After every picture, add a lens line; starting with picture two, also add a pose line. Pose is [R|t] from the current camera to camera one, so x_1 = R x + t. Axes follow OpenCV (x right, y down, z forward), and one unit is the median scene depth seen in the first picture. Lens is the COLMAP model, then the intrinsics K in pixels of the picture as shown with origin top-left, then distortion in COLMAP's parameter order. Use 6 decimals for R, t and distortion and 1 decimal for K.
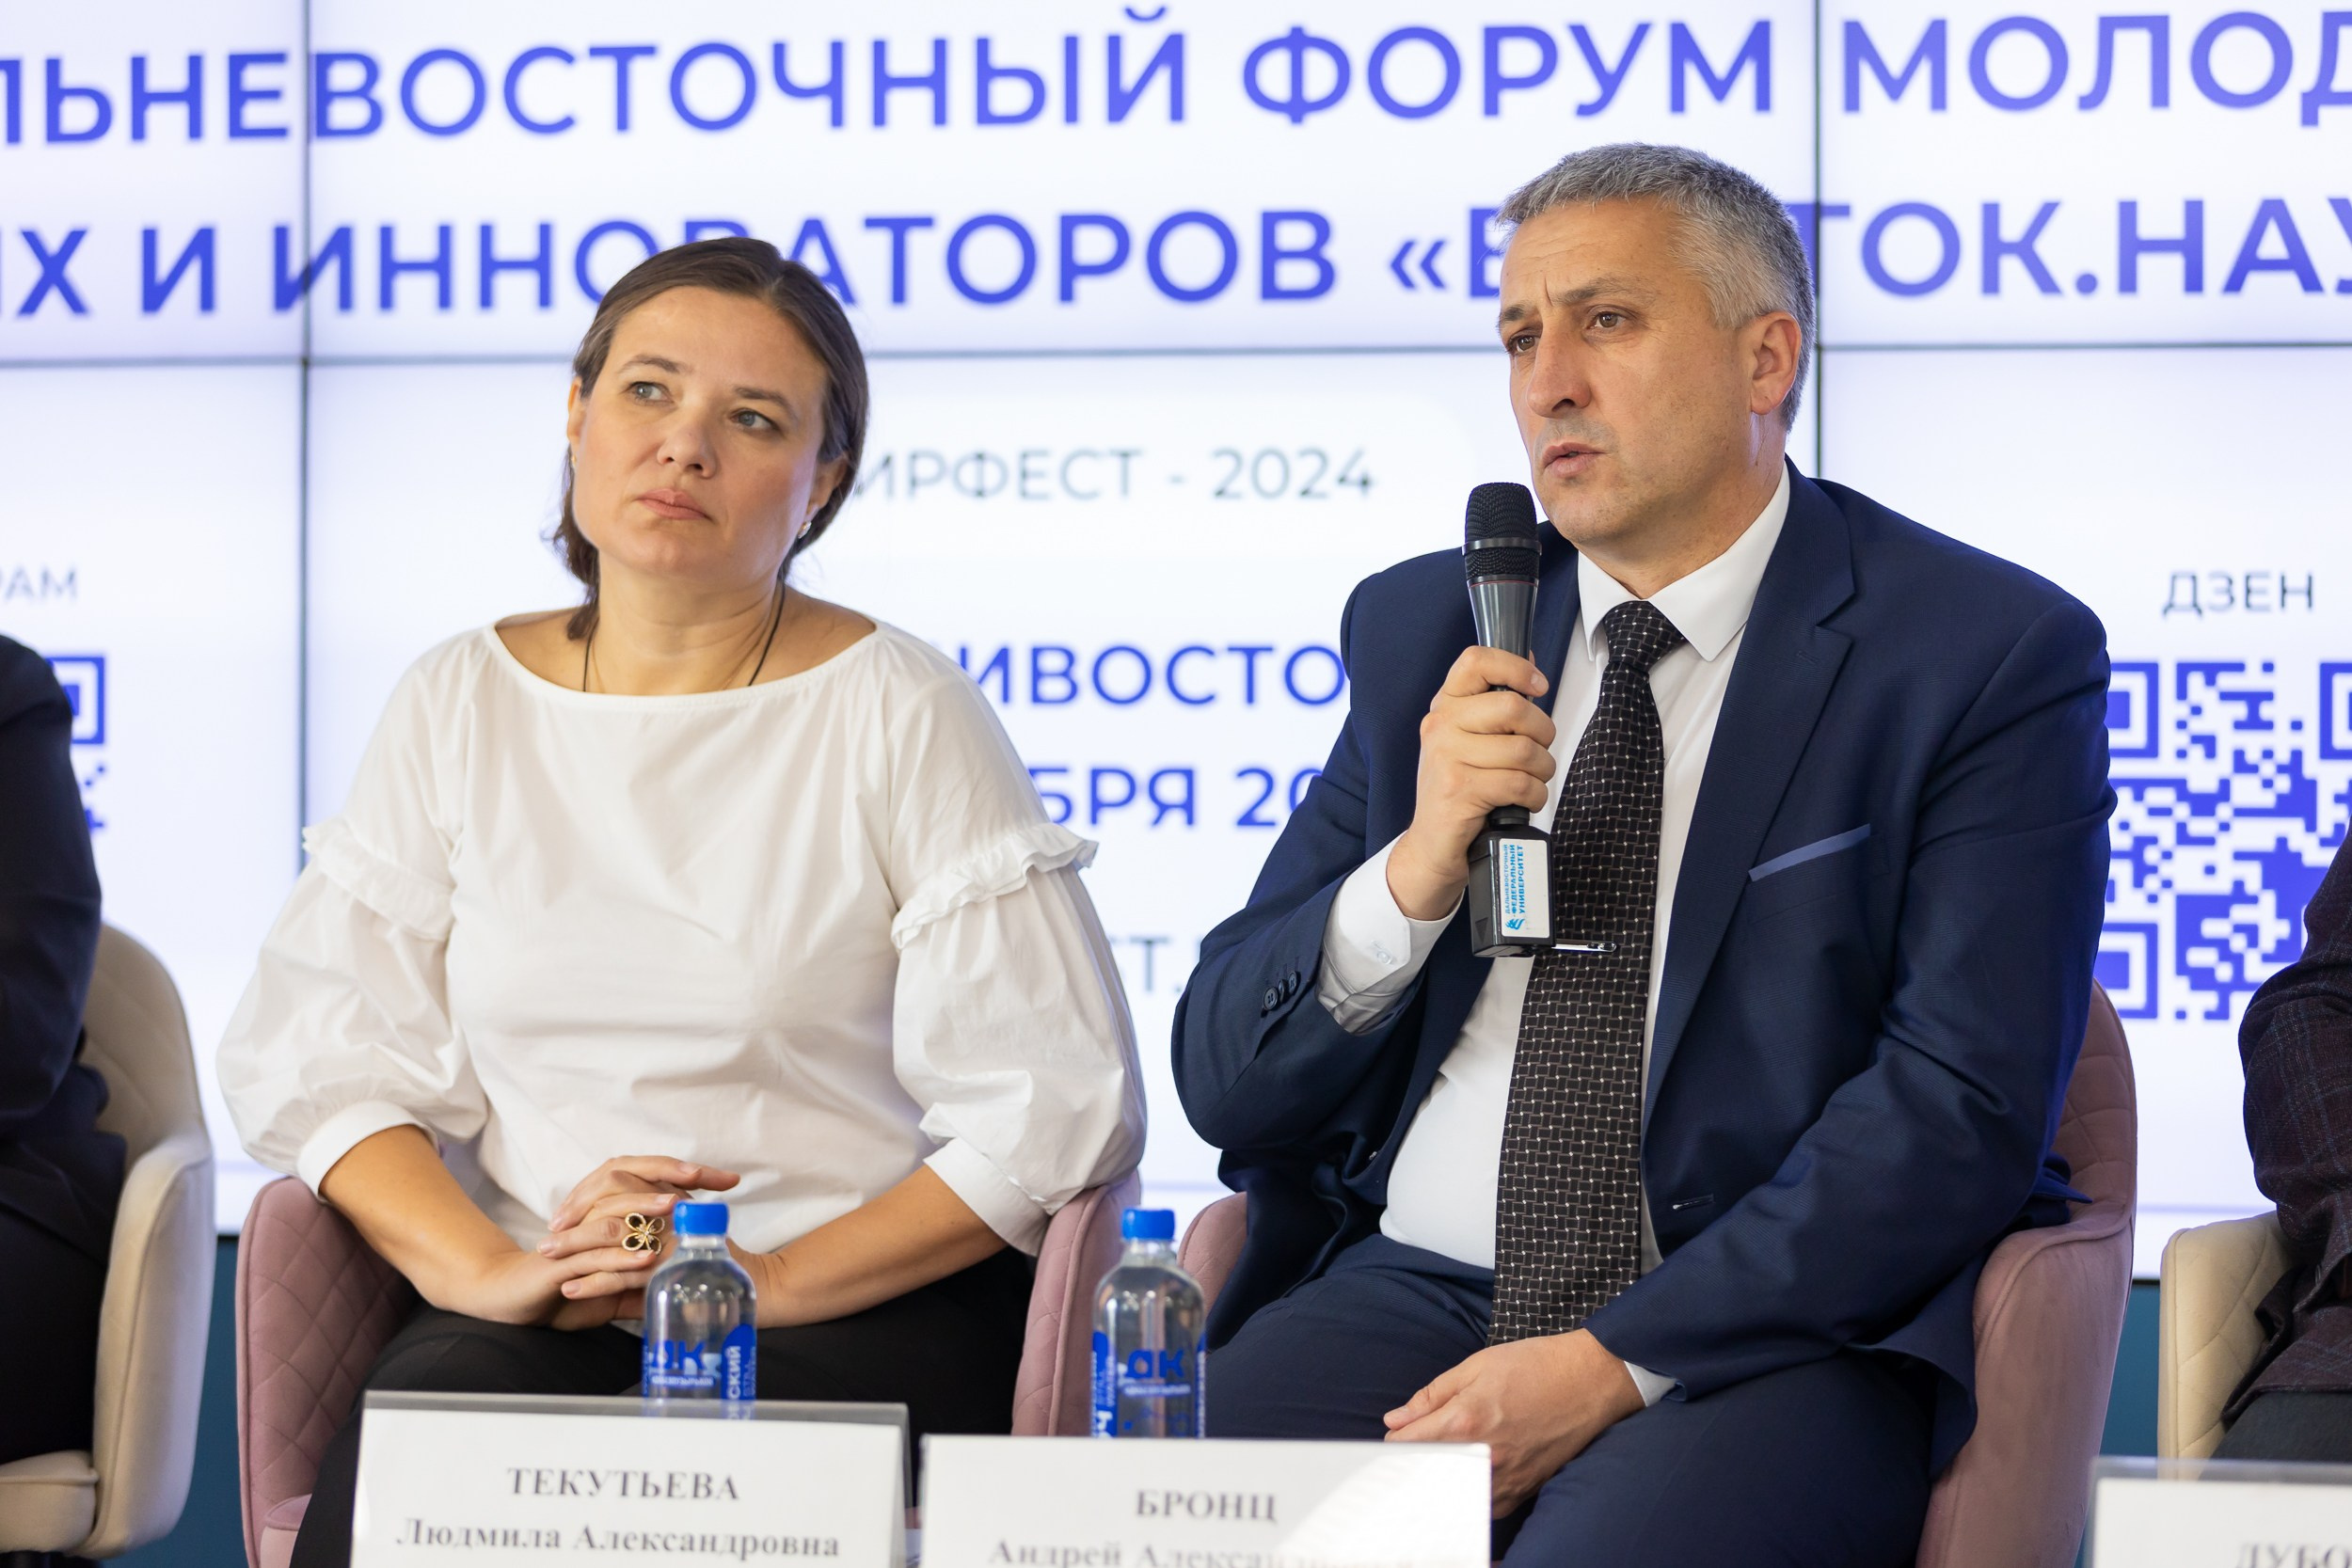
lens RADIAL K [[8358.9, 0, 1403.6], [0, 8358.9, 1024.8], [0, 0, 1]] dist [-0.137346, 0.000000]
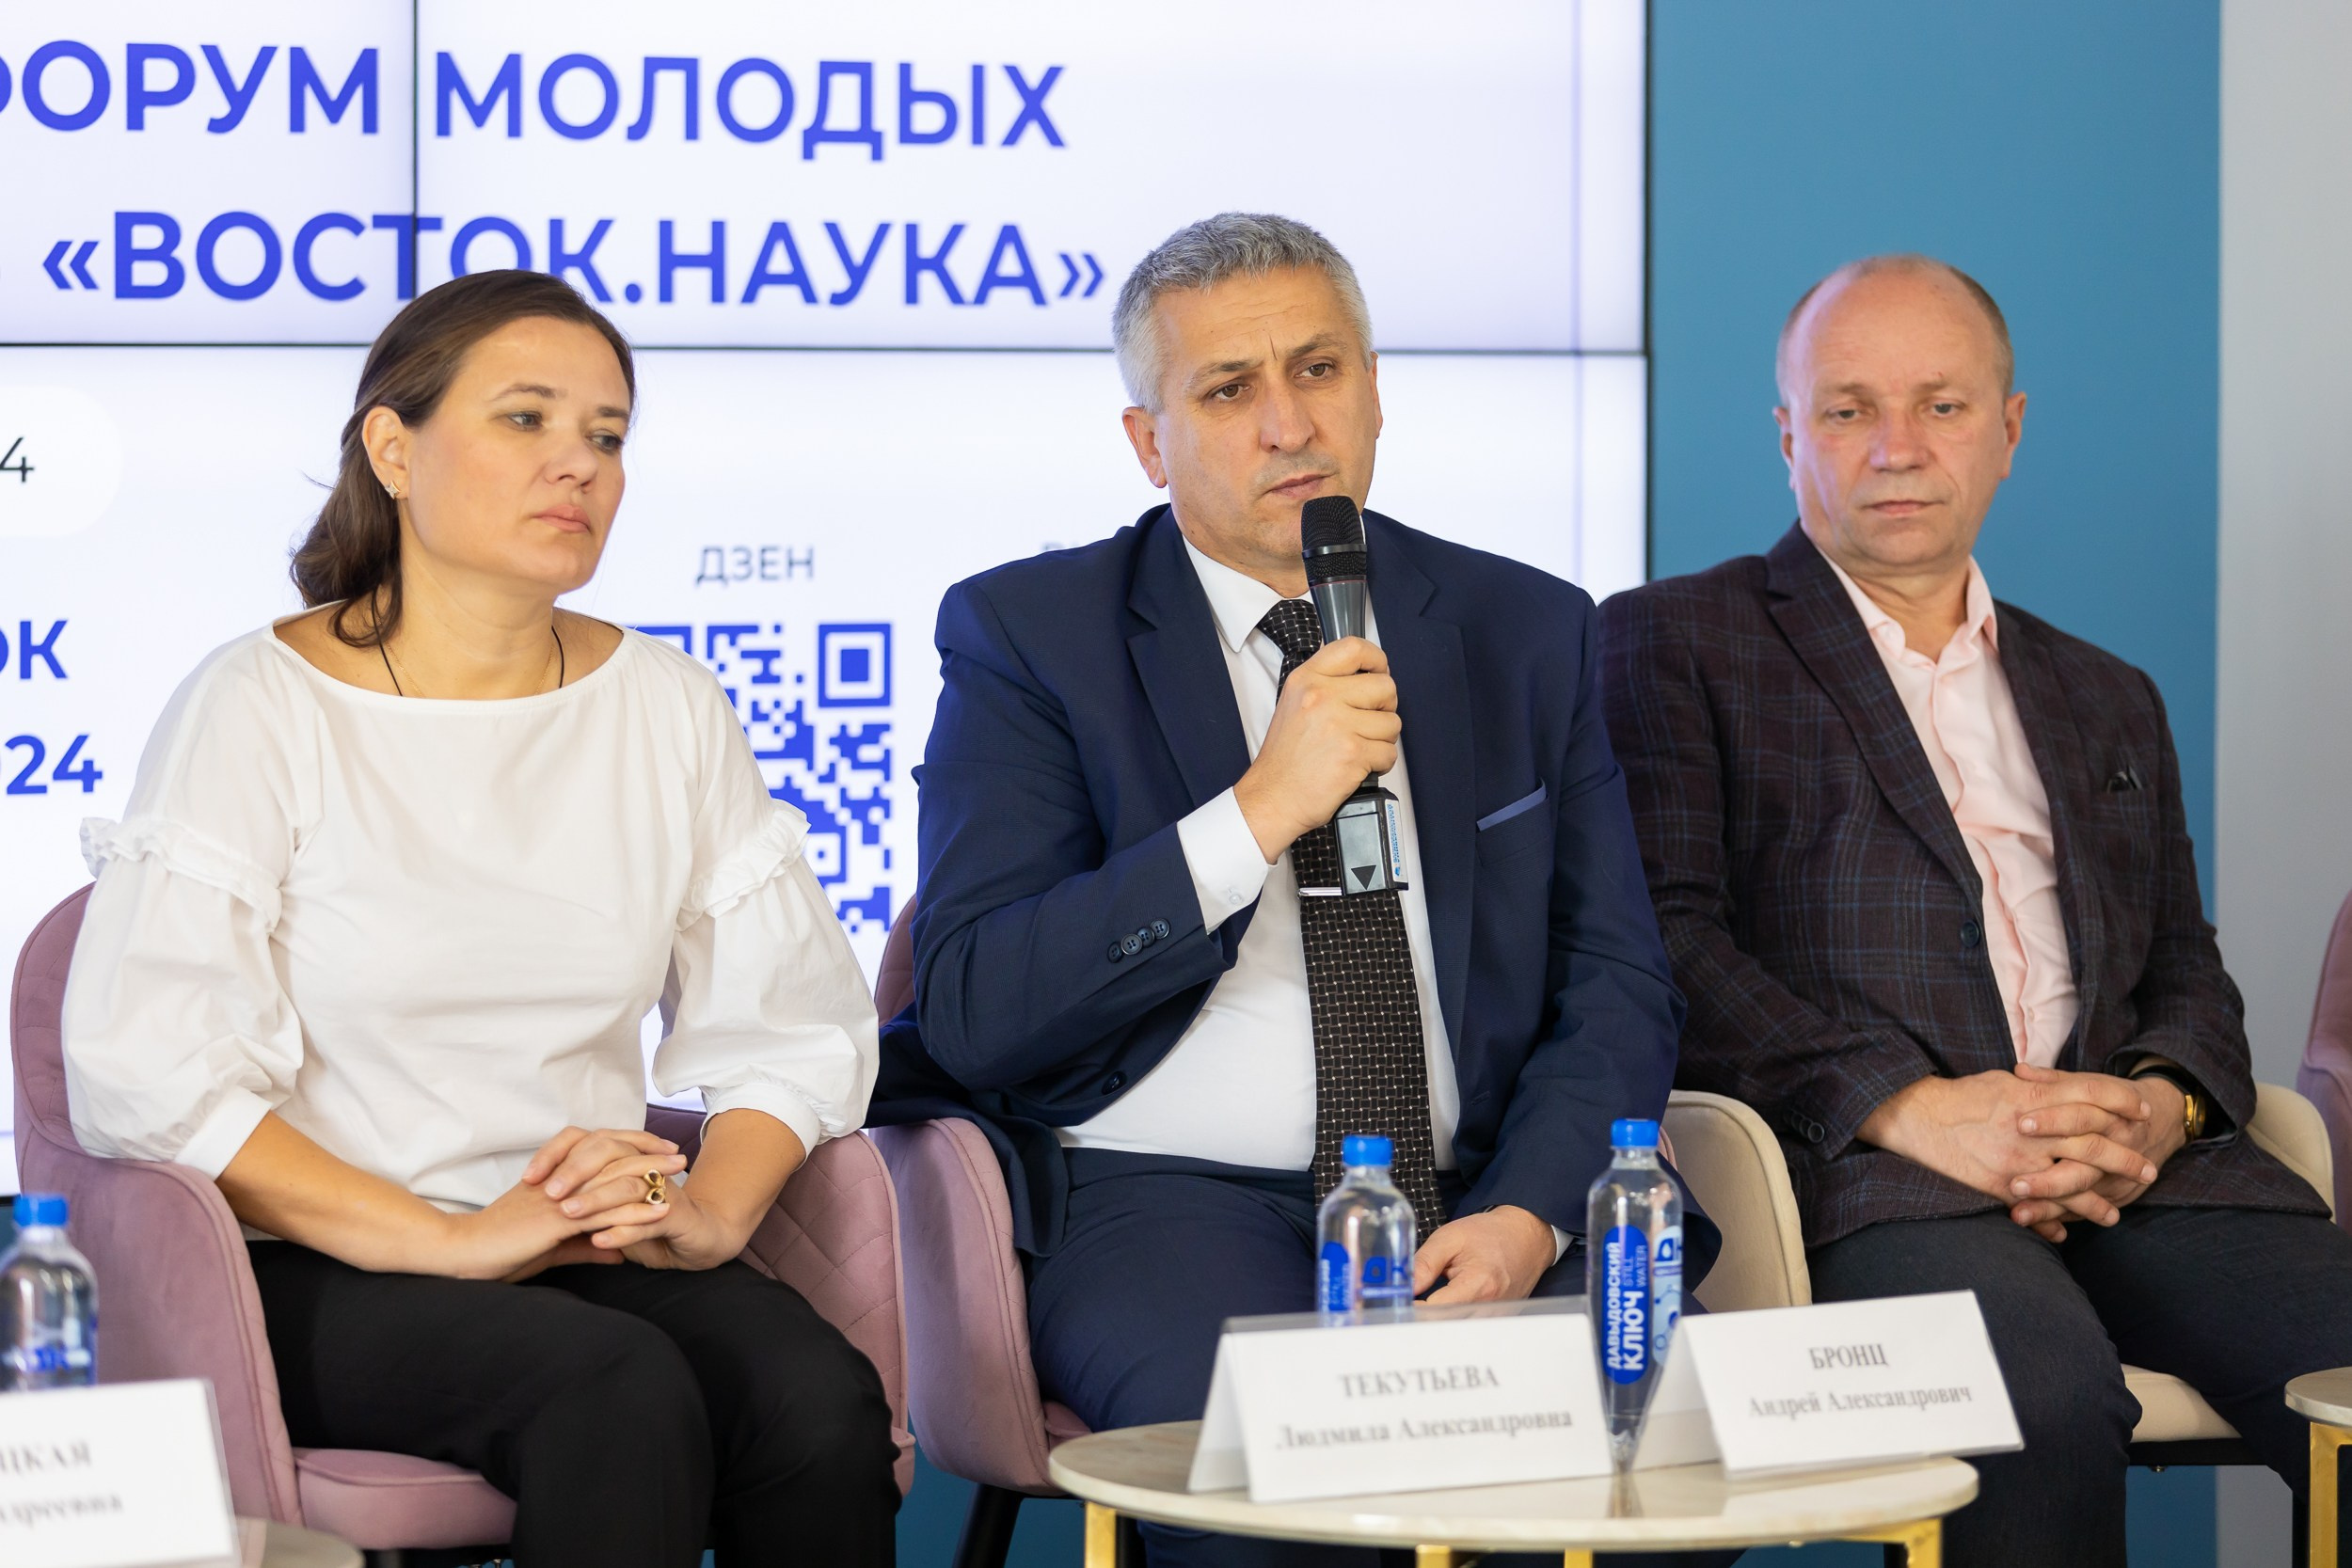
lens RADIAL K [[8770.8, 0, 1194.5], [0, 8770.8, 643.4], [0, 0, 1]] dist [-0.016272, 0.000000]
pose [[0.686837, -0.018829, 0.726567, -0.730973], [0.036435, 0.999299, -0.008546, -0.028268], [-0.725898, 0.032342, 0.687042, 0.127395]]
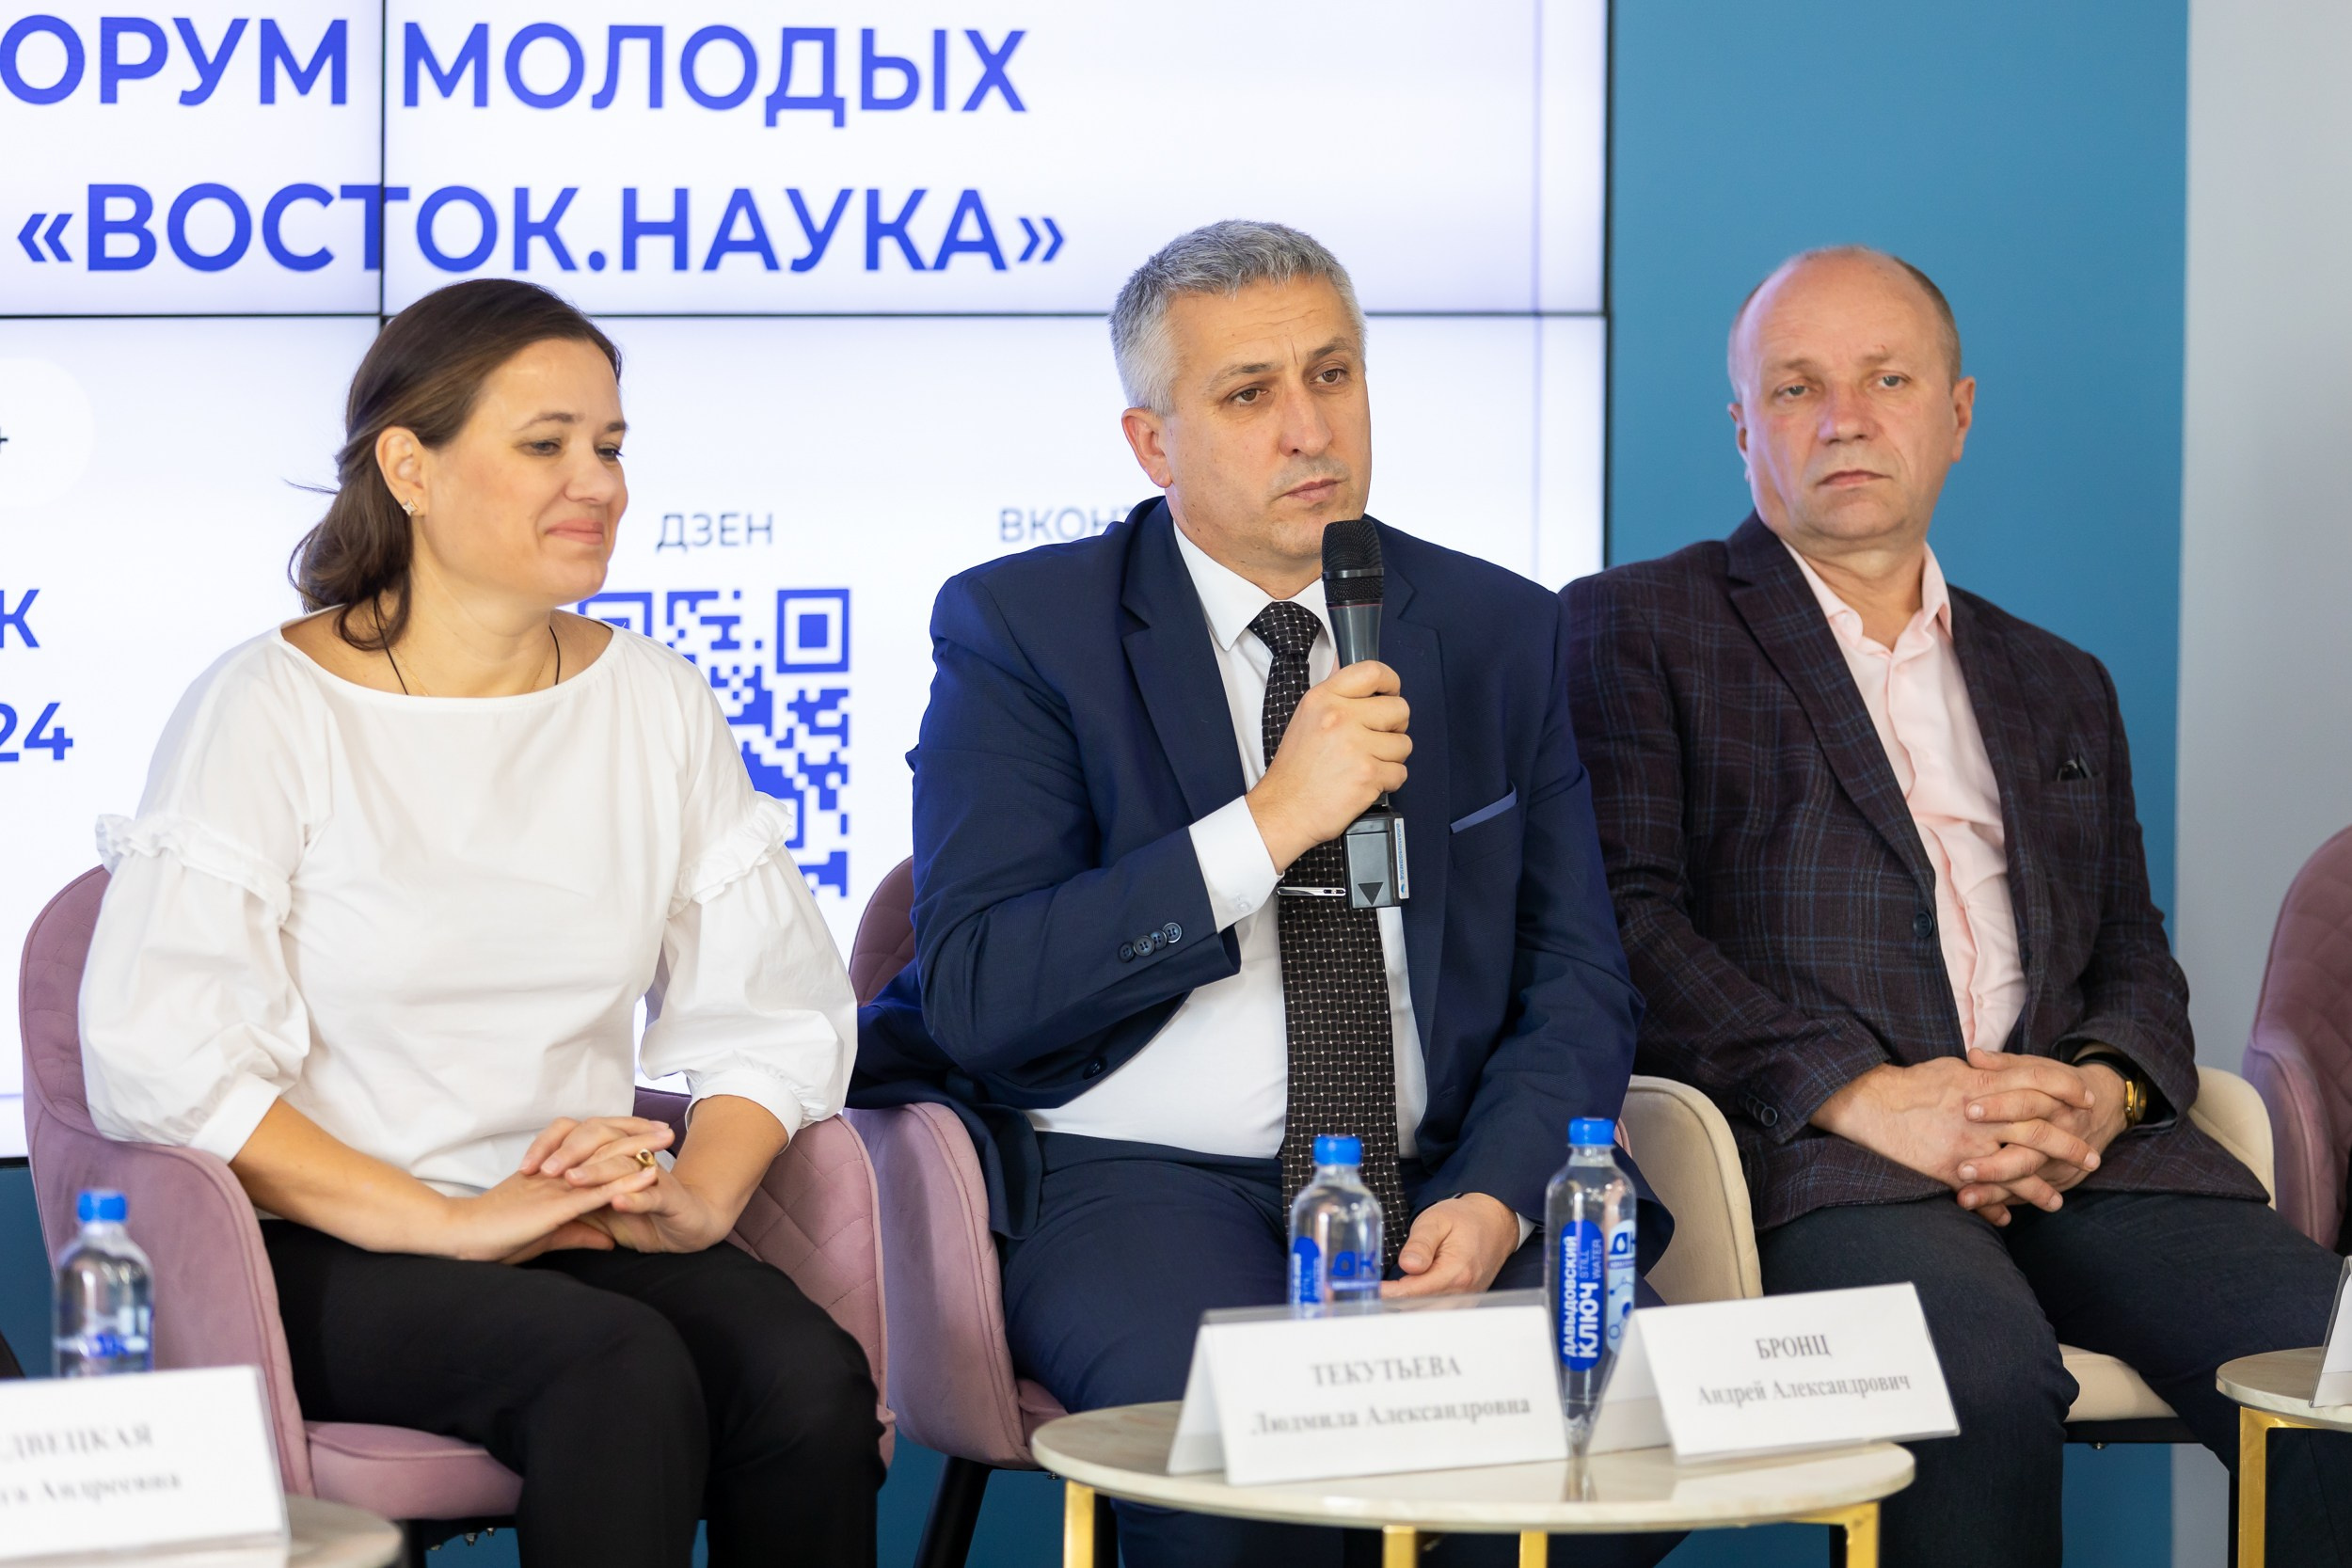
lens RADIAL K [[10286.1, 0, 1131.5], [0, 10286.1, 682.6], [0, 0, 1]] dist [-0.064804, 0.000000]
pose [[0.682030, -0.033075, 0.730576, -0.891783], [0.028869, 0.999416, 0.018296, -0.054865], [-0.730754, 0.008613, 0.682586, -0.008557]]
